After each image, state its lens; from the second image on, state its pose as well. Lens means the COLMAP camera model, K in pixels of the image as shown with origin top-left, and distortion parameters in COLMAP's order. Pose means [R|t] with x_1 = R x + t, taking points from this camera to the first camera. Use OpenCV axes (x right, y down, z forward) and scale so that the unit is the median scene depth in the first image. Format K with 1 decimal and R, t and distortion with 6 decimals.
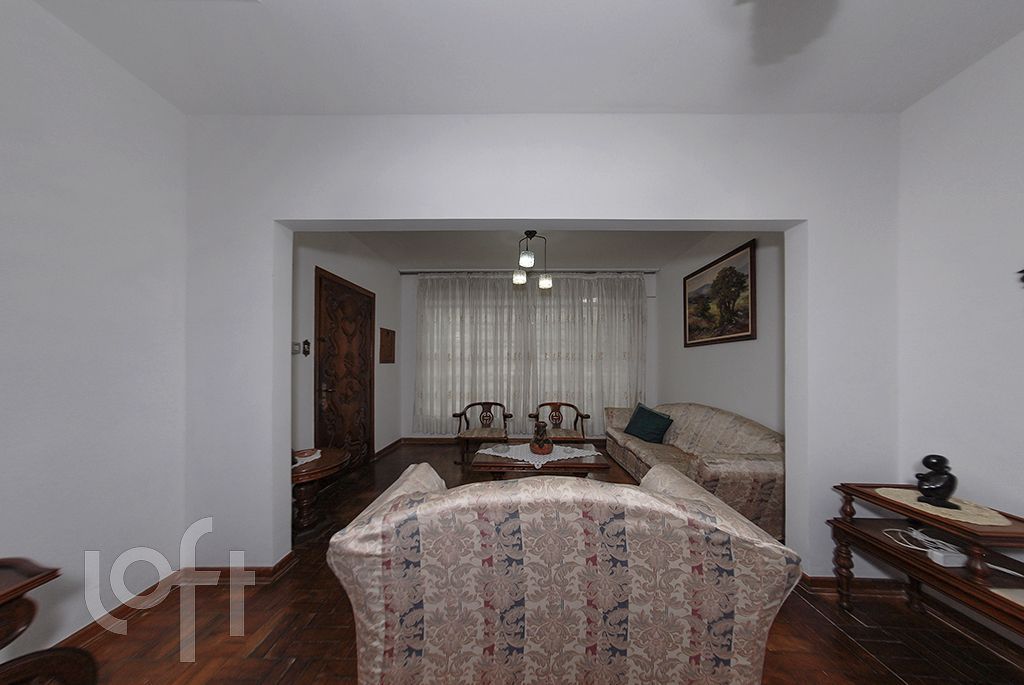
lens RADIAL K [[282.1, 0, 507.8], [0, 282.1, 348.7], [0, 0, 1]] dist [-0.020933, 0.004517]
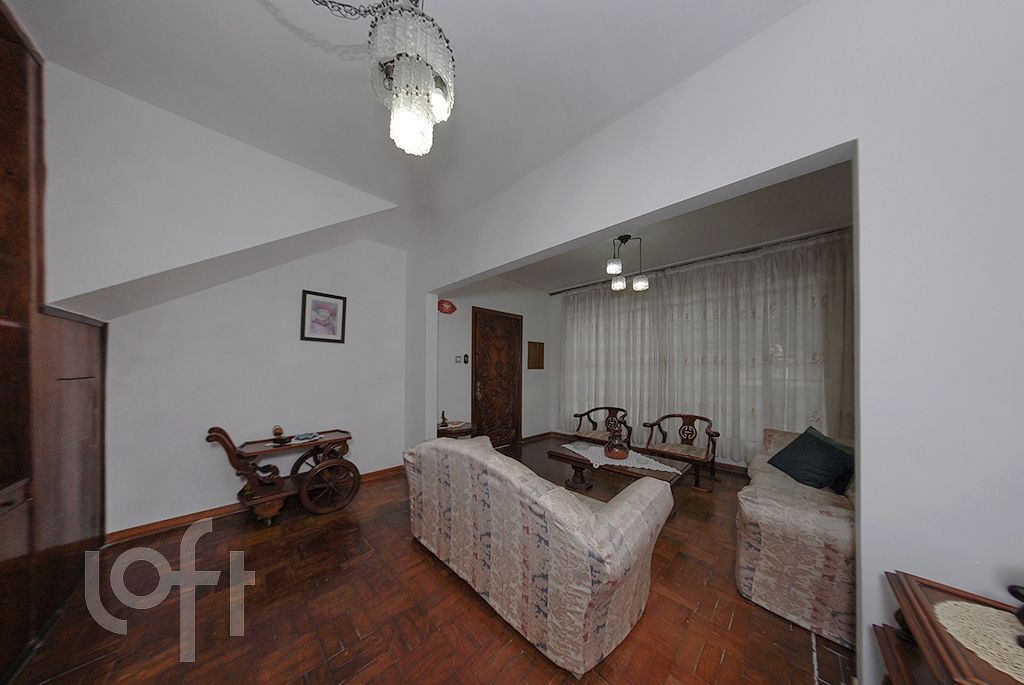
lens RADIAL K [[282.1, 0, 507.8], [0, 282.1, 348.7], [0, 0, 1]] dist [-0.020933, 0.004517]
pose [[0.727562, -0.046580, -0.684459, 0.334011], [0.032196, 0.998911, -0.033757, -0.000319], [0.685286, 0.002524, 0.728270, -0.002103]]
